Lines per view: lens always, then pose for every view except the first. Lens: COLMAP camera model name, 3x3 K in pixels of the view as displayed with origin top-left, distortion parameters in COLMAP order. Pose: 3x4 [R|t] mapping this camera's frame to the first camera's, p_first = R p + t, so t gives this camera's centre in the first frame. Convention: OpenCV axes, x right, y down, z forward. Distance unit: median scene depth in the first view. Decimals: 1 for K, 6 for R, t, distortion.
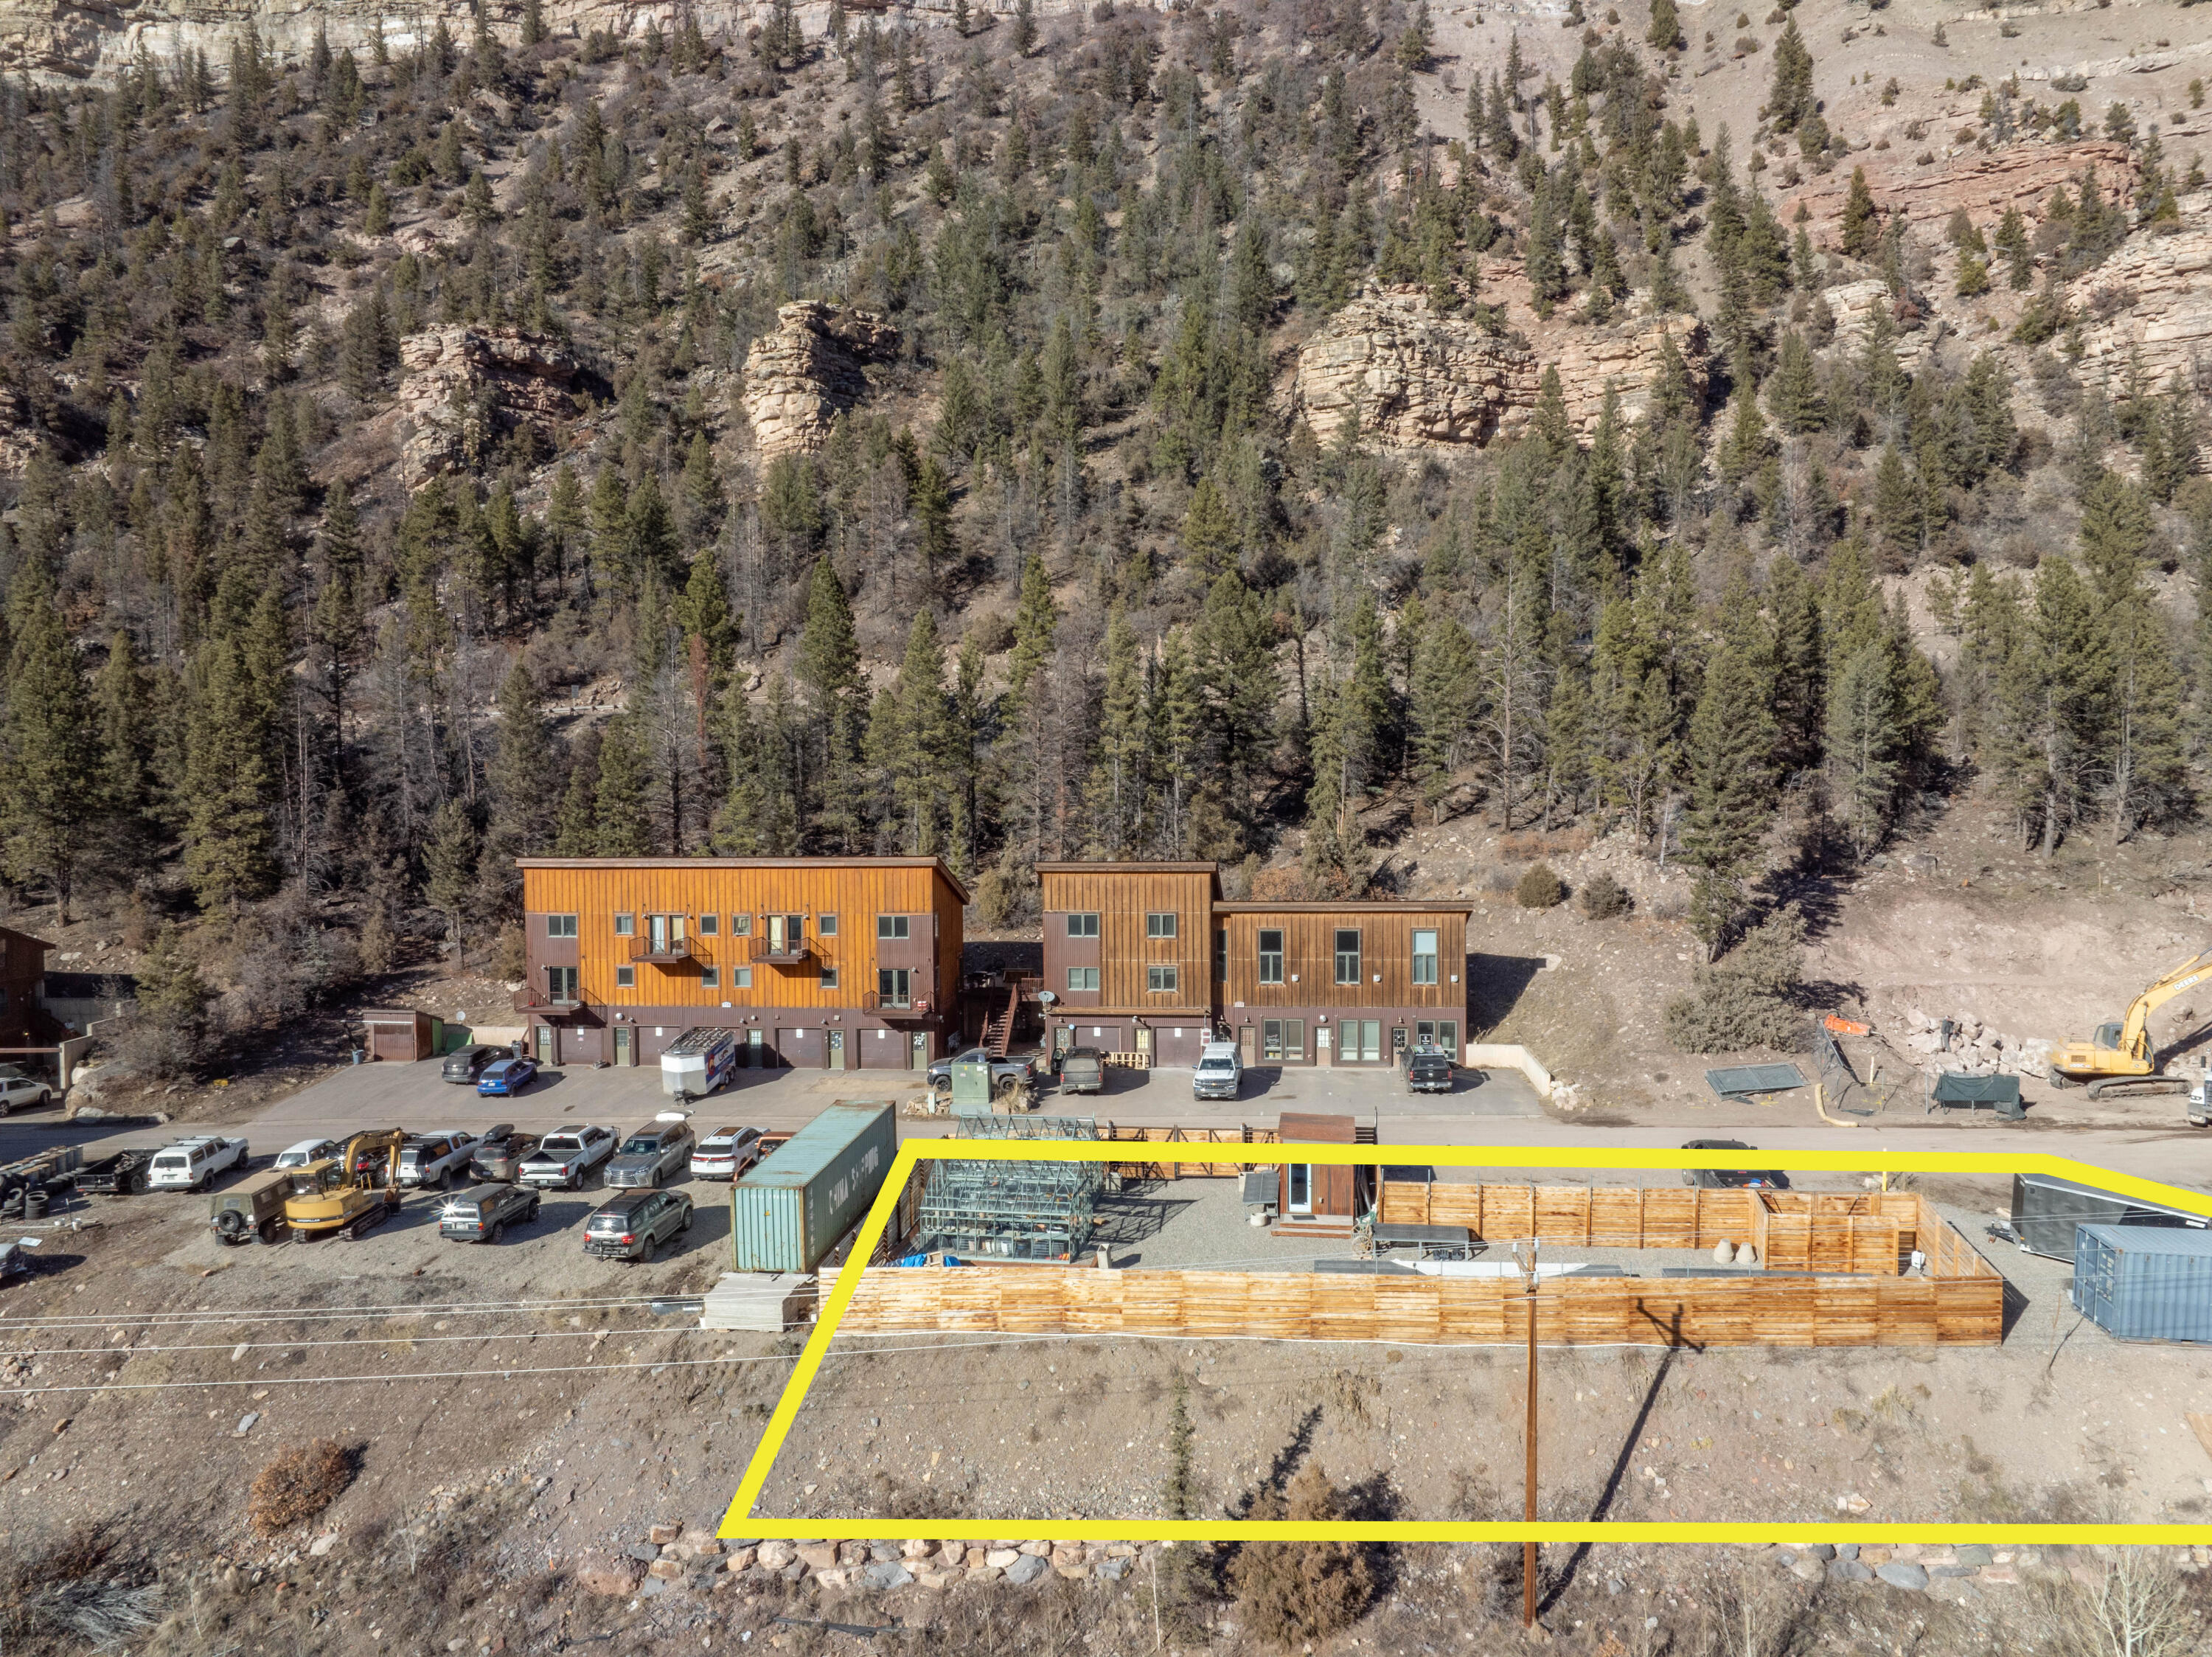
lens RADIAL K [[1560.6, 0, 1113.7], [0, 1560.6, 830.0], [0, 0, 1]] dist [-0.085646, 0.059736]
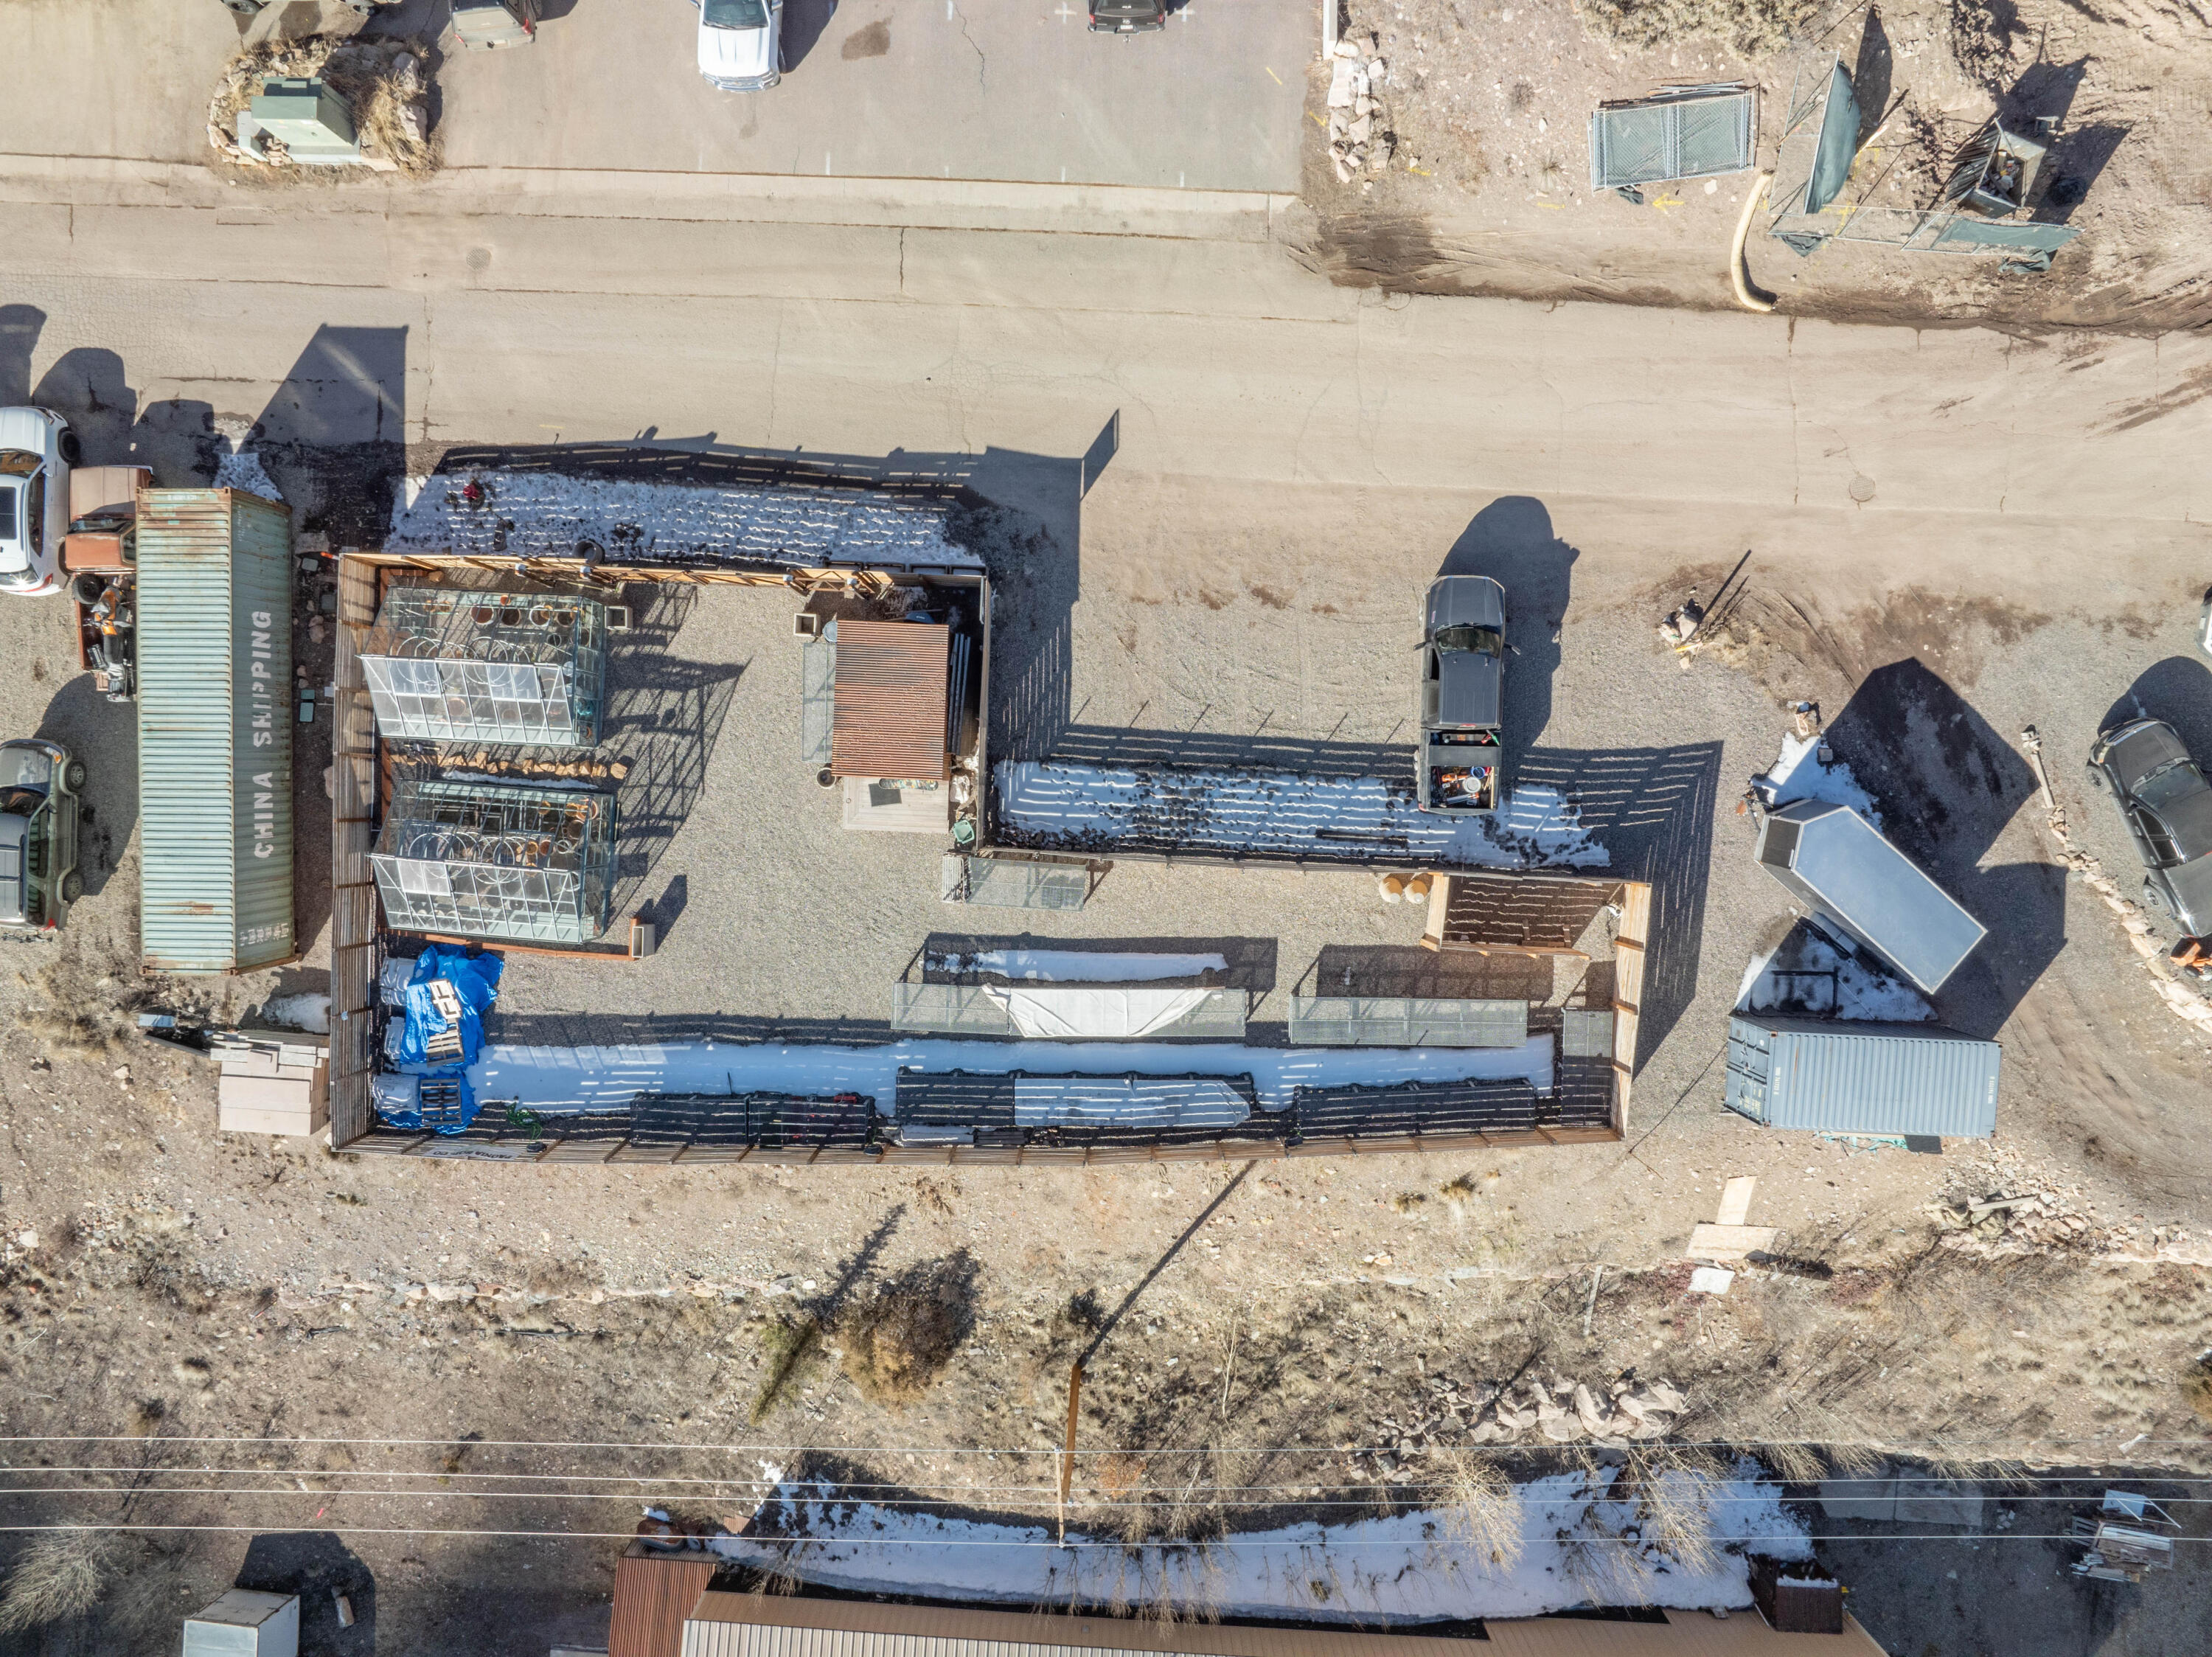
lens RADIAL K [[1560.6, 0, 1113.7], [0, 1560.6, 830.0], [0, 0, 1]] dist [-0.085646, 0.059736]
pose [[0.995804, -0.091484, 0.002053, 0.054024], [-0.000191, 0.020354, 0.999793, -0.119127], [-0.091507, -0.995599, 0.020251, 0.225302]]
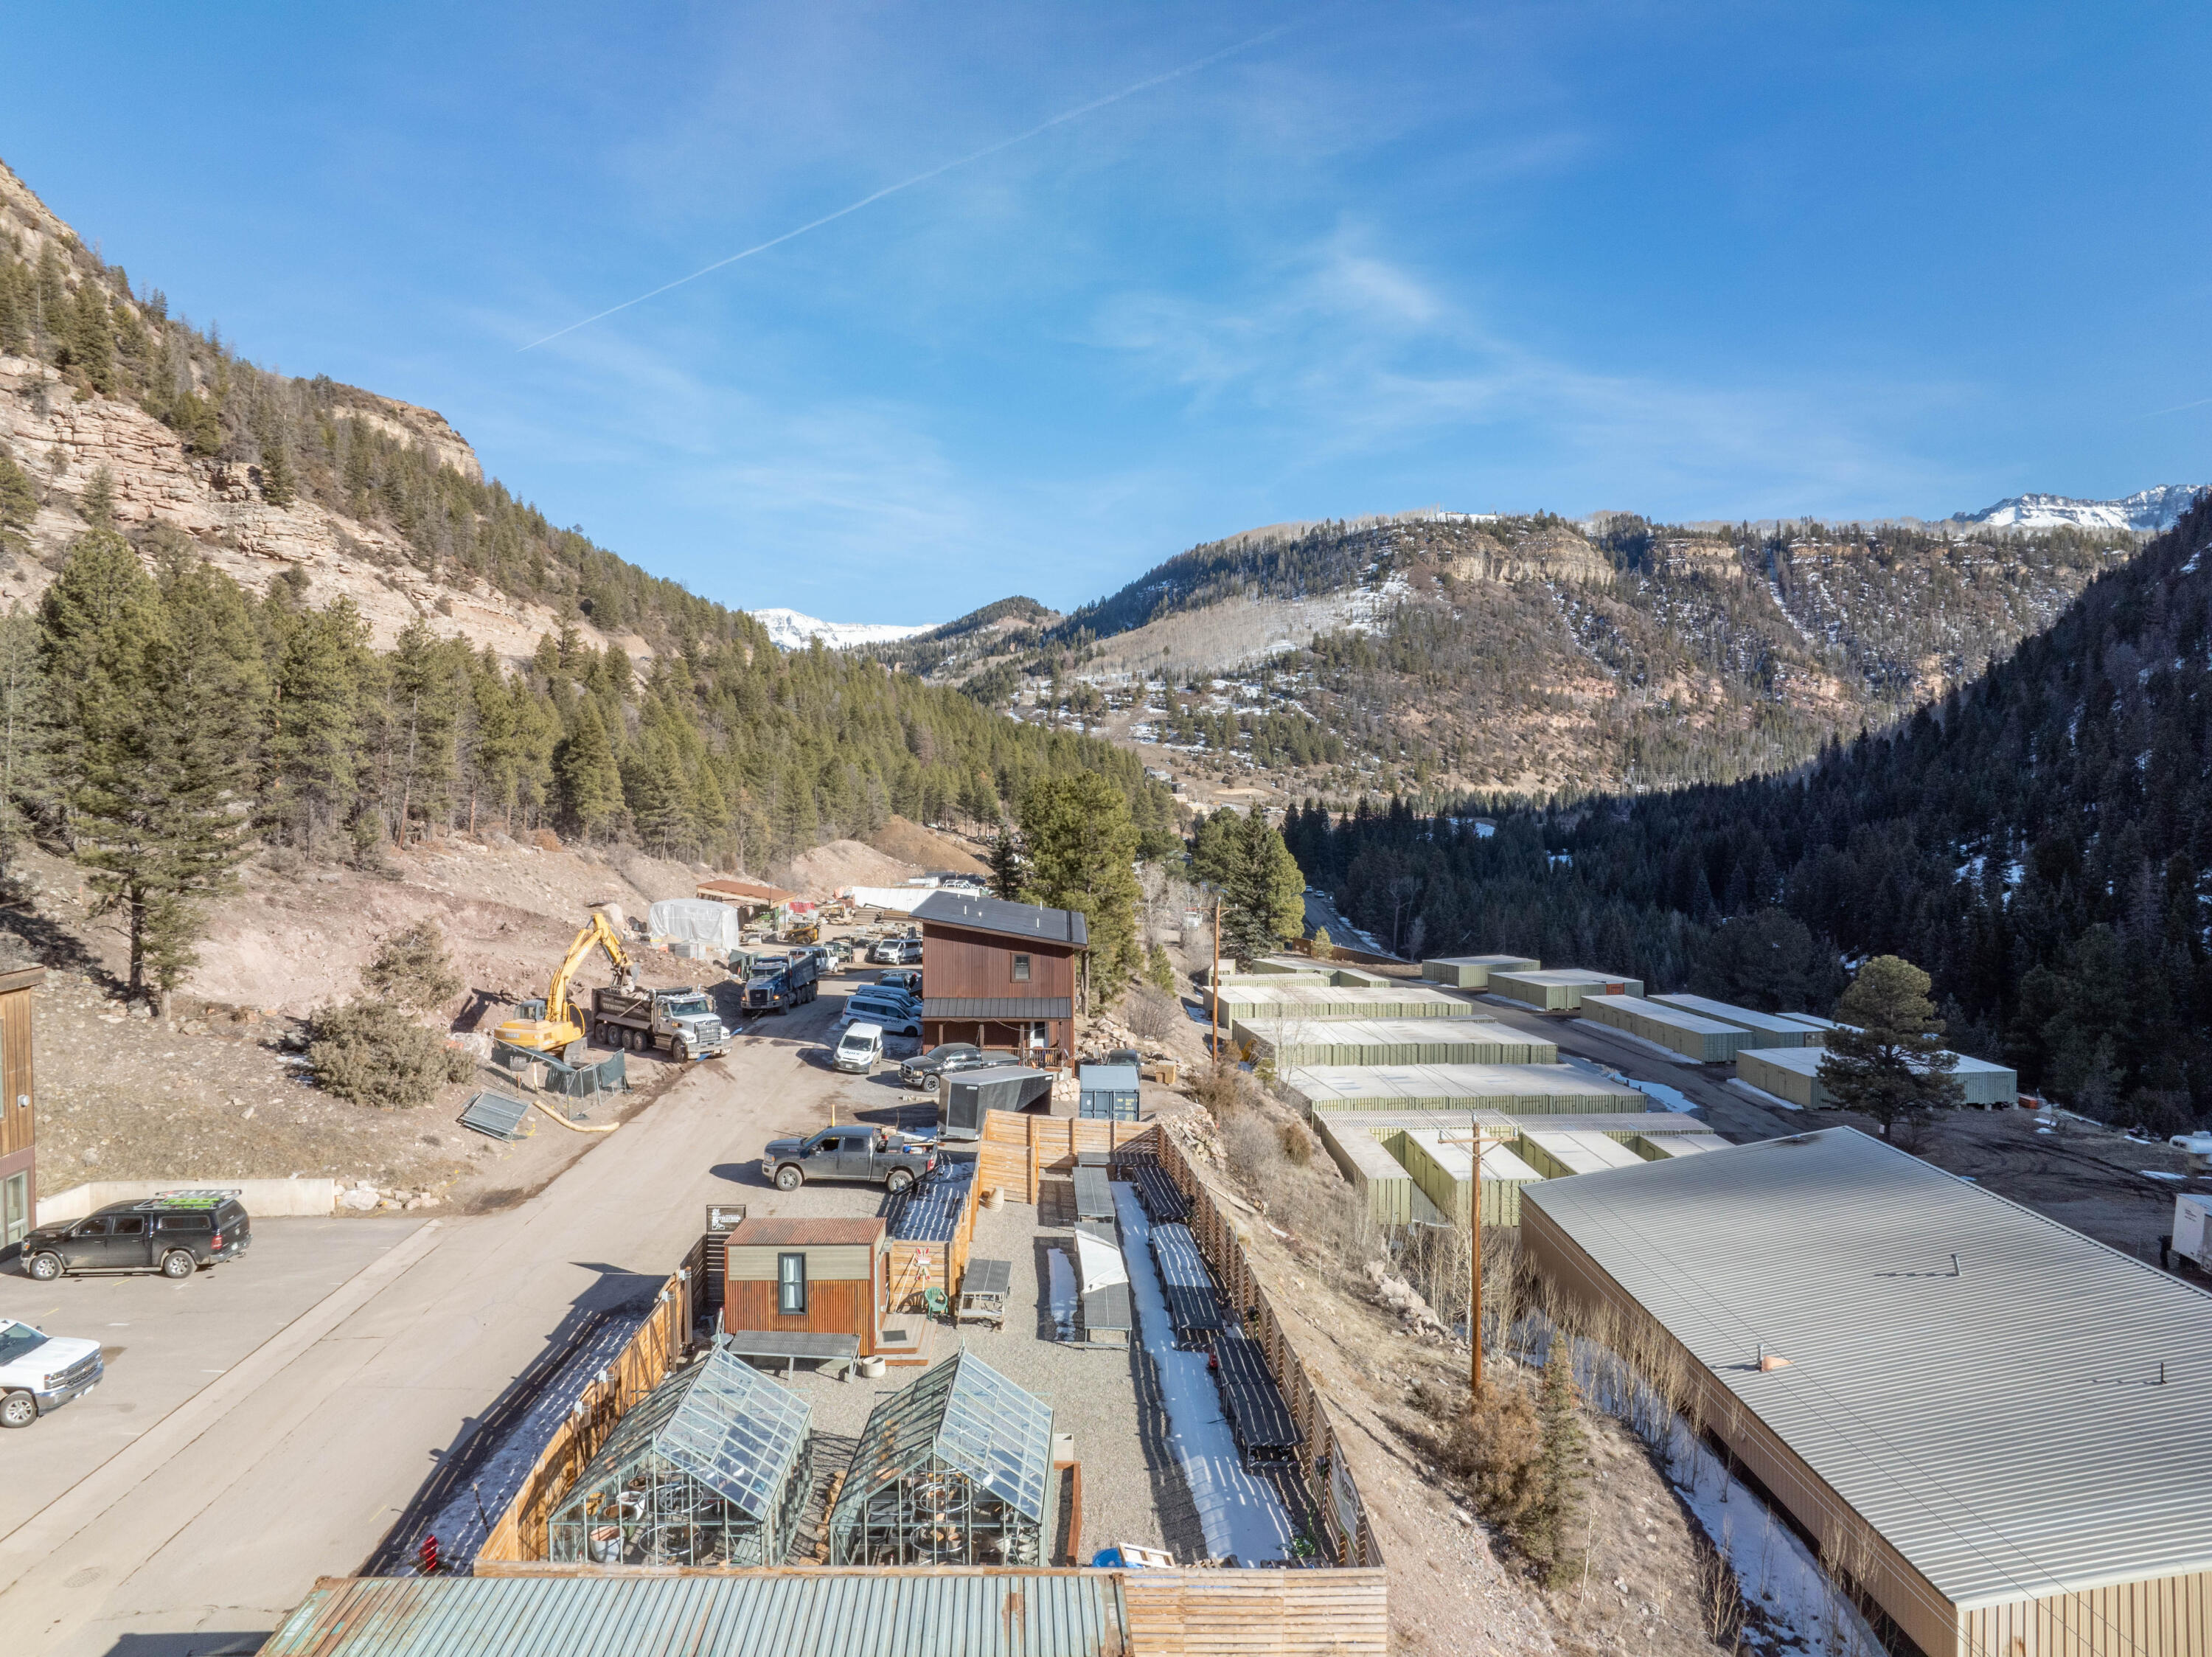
lens RADIAL K [[1566.1, 0, 1099.6], [0, 1566.1, 771.2], [0, 0, 1]] dist [-0.037391, 0.012365]
pose [[-0.156371, 0.003895, 0.987691, -0.149610], [0.036344, 0.999338, 0.001813, -0.005005], [-0.987030, 0.036181, -0.156409, 0.237882]]
